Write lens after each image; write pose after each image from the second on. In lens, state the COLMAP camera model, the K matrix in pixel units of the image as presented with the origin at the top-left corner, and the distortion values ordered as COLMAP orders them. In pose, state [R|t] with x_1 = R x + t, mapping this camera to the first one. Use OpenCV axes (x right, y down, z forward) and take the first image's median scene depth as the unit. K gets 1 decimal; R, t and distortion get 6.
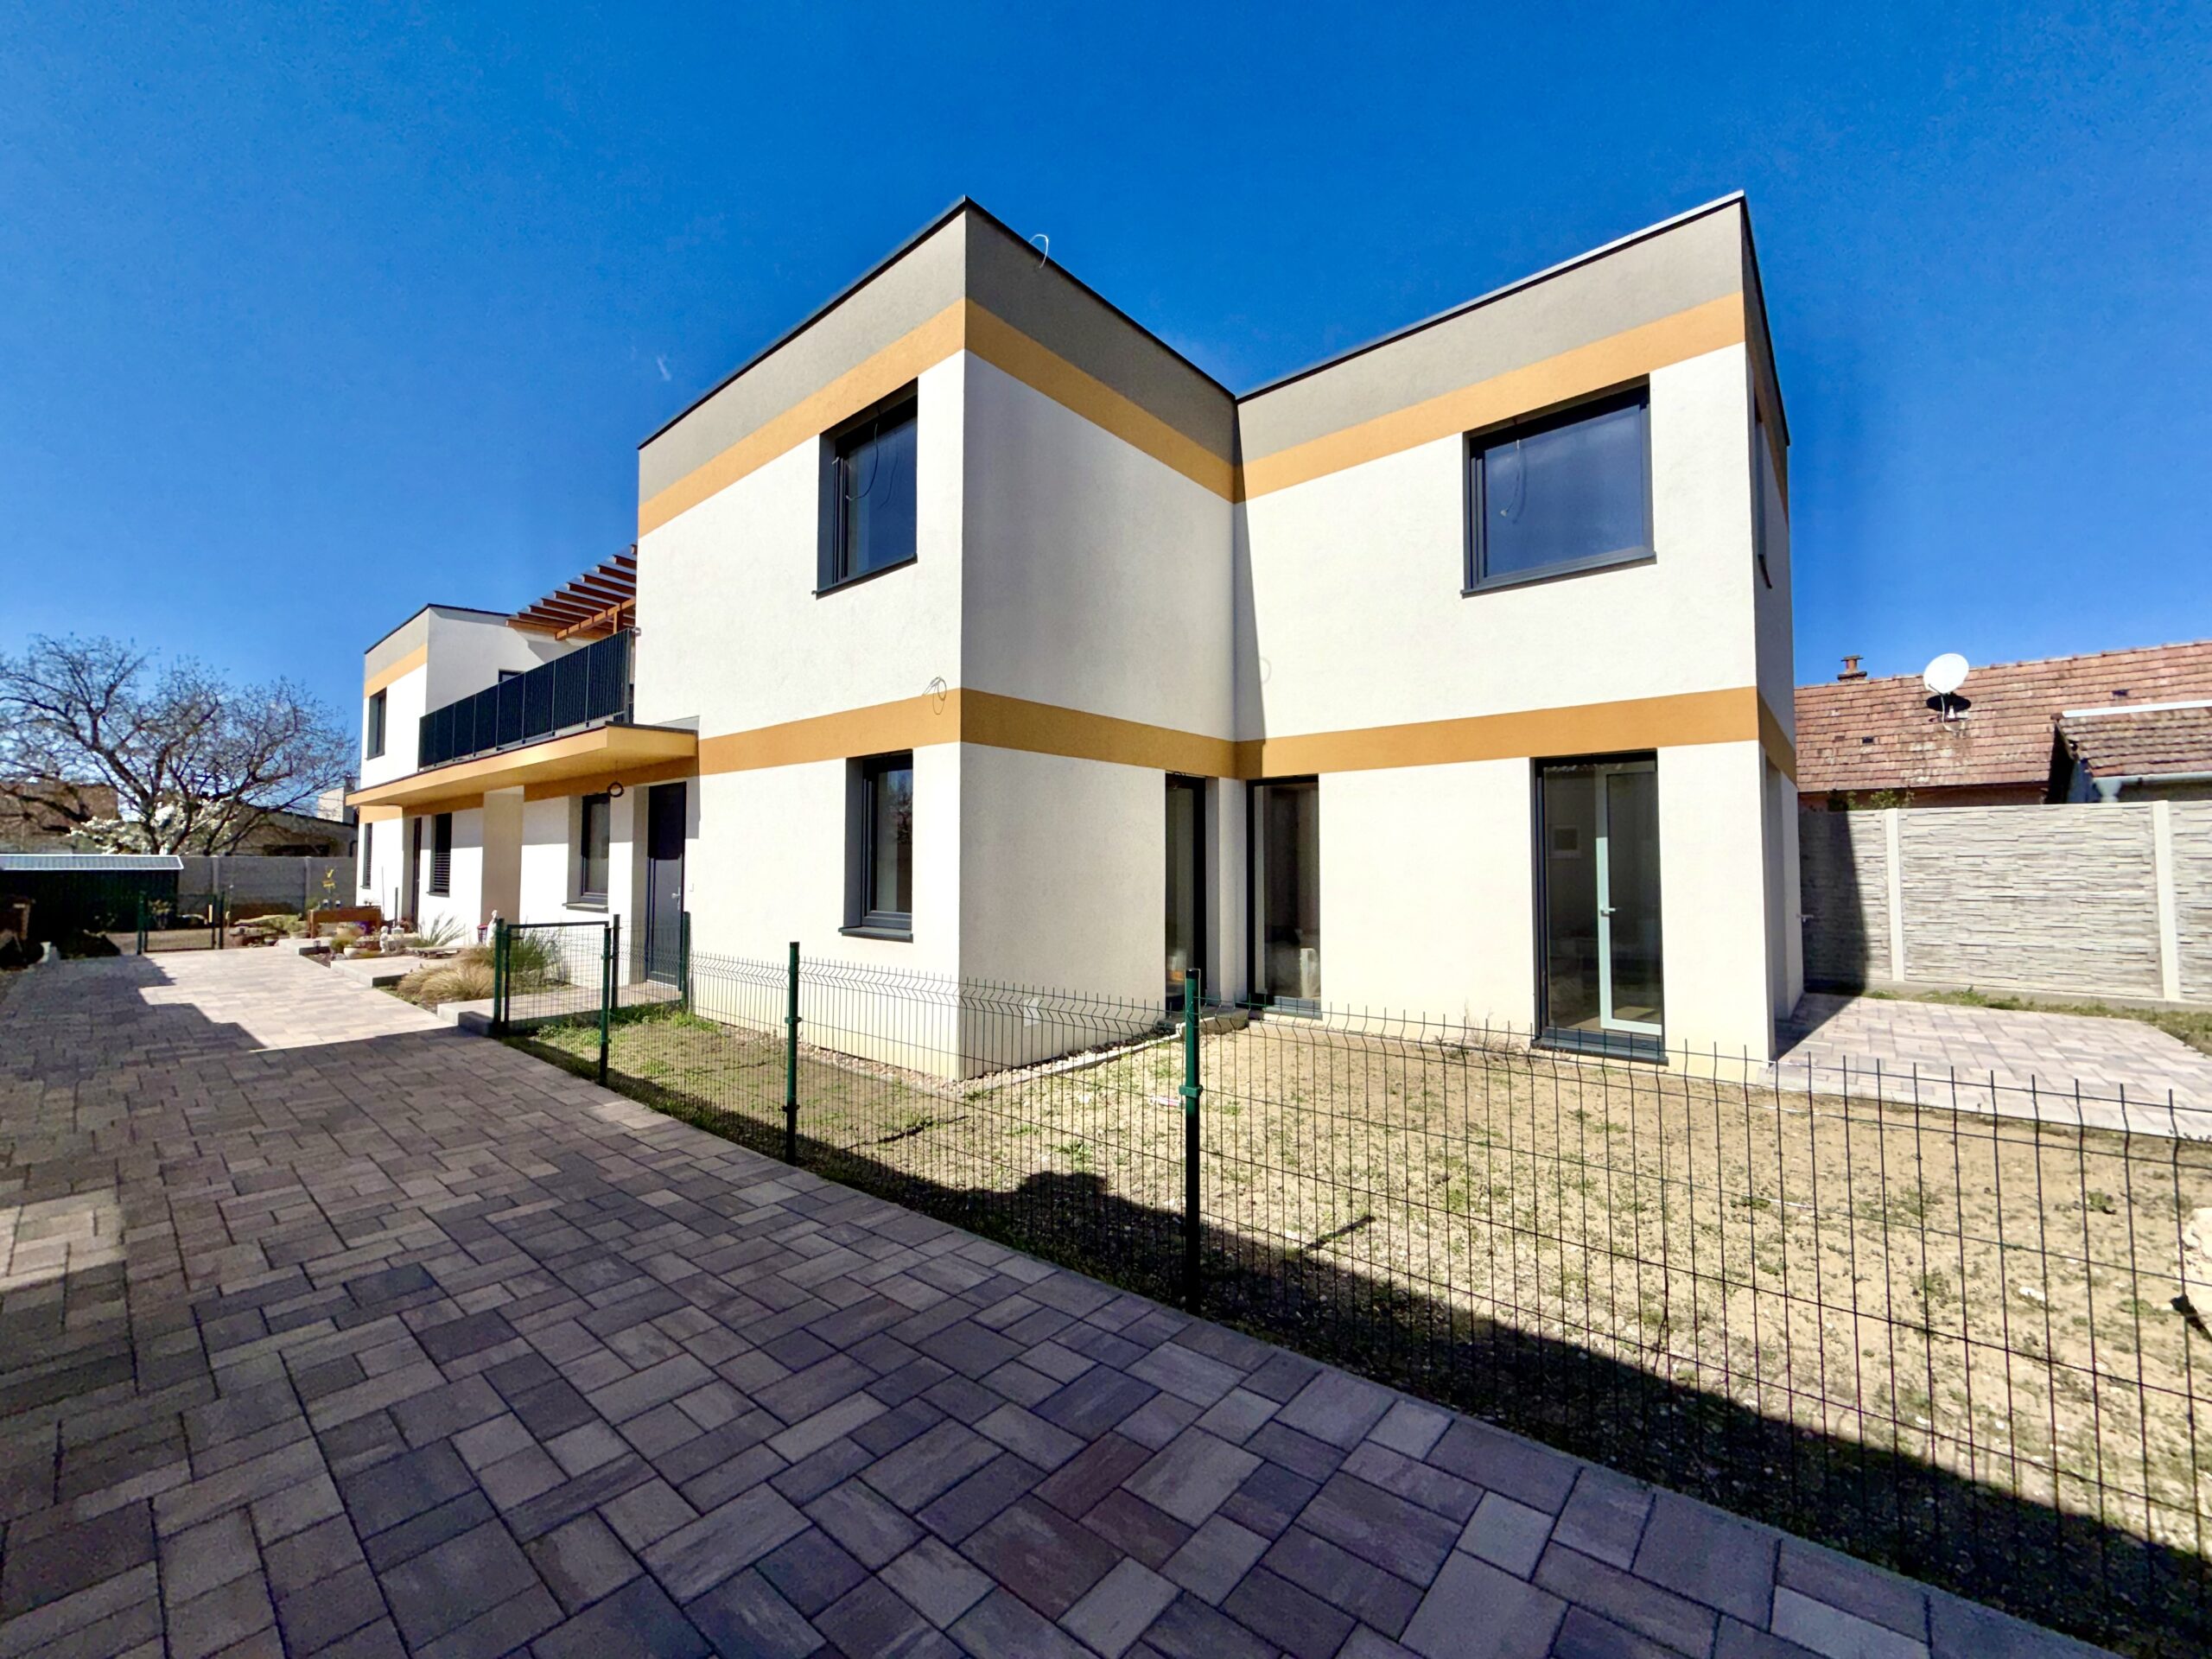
lens RADIAL K [[885.1, 0, 1099.0], [0, 885.1, 828.8], [0, 0, 1]] dist [0.000898, 0.000144]
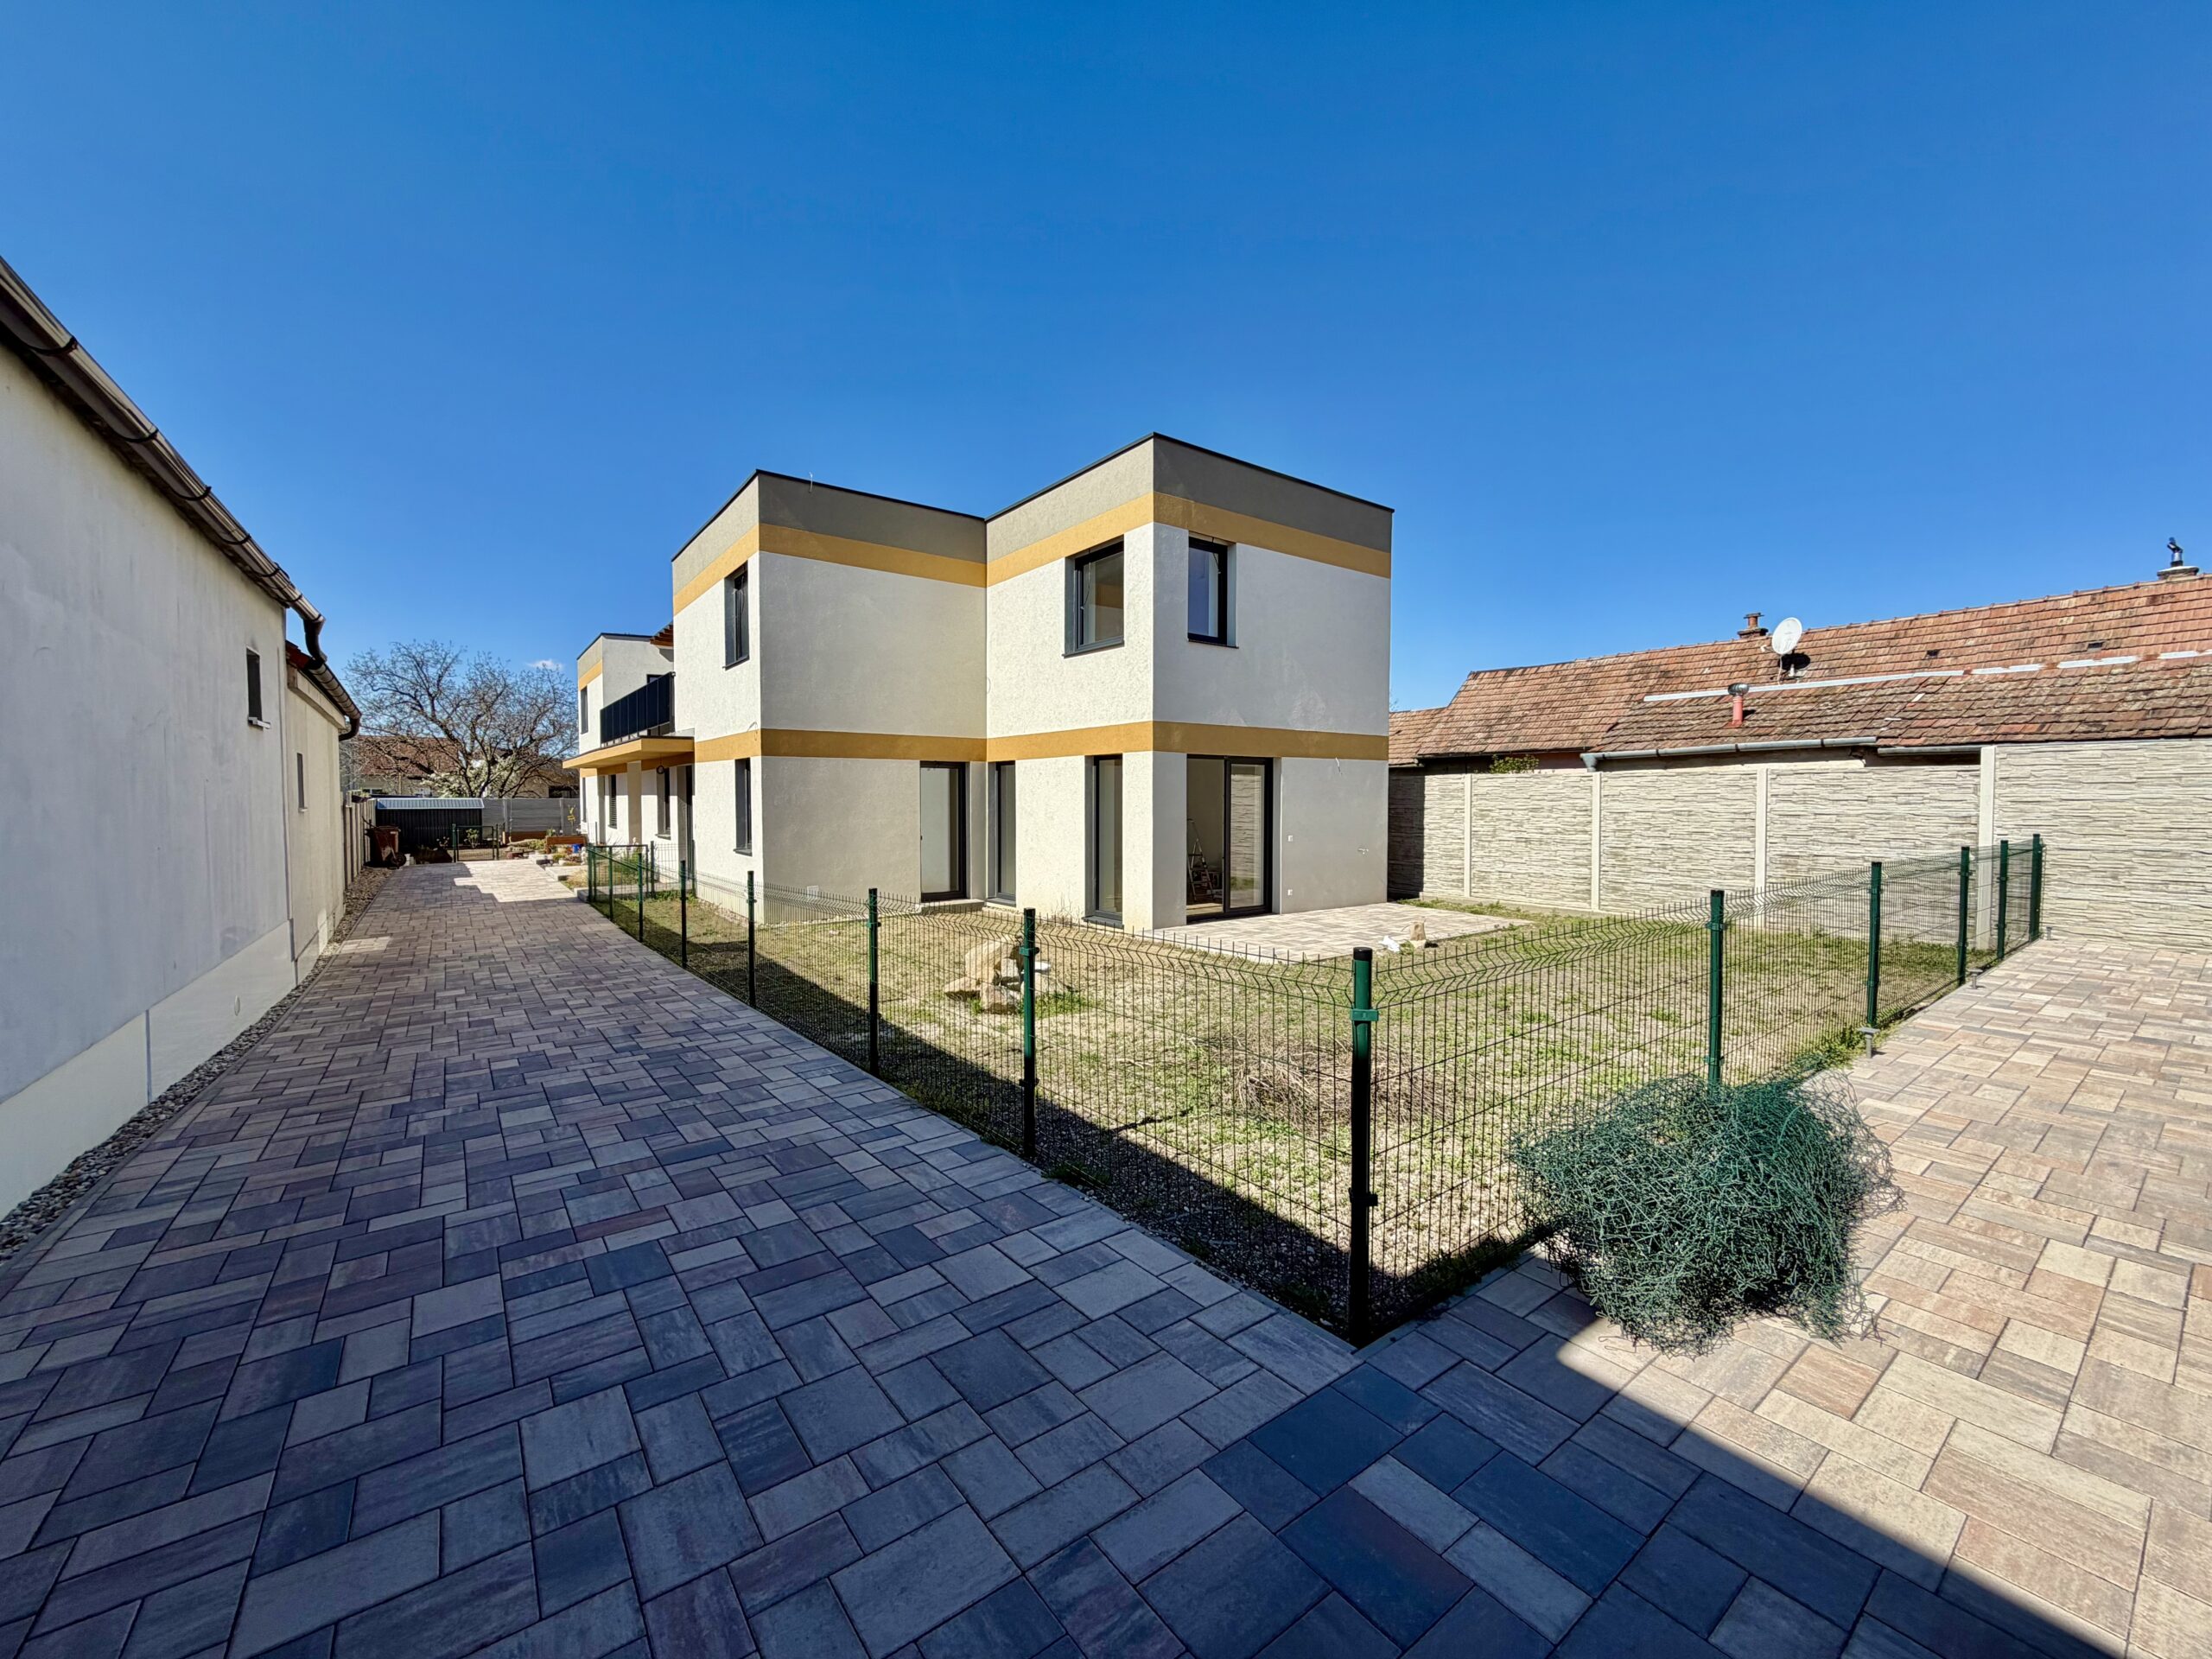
lens RADIAL K [[880.8, 0, 1094.0], [0, 880.8, 825.3], [0, 0, 1]] dist [-0.000079, 0.000365]
pose [[0.976541, 0.006146, -0.215243, 0.380419], [0.009702, 0.997322, 0.072493, -0.030162], [0.215112, -0.072880, 0.973866, -0.295015]]
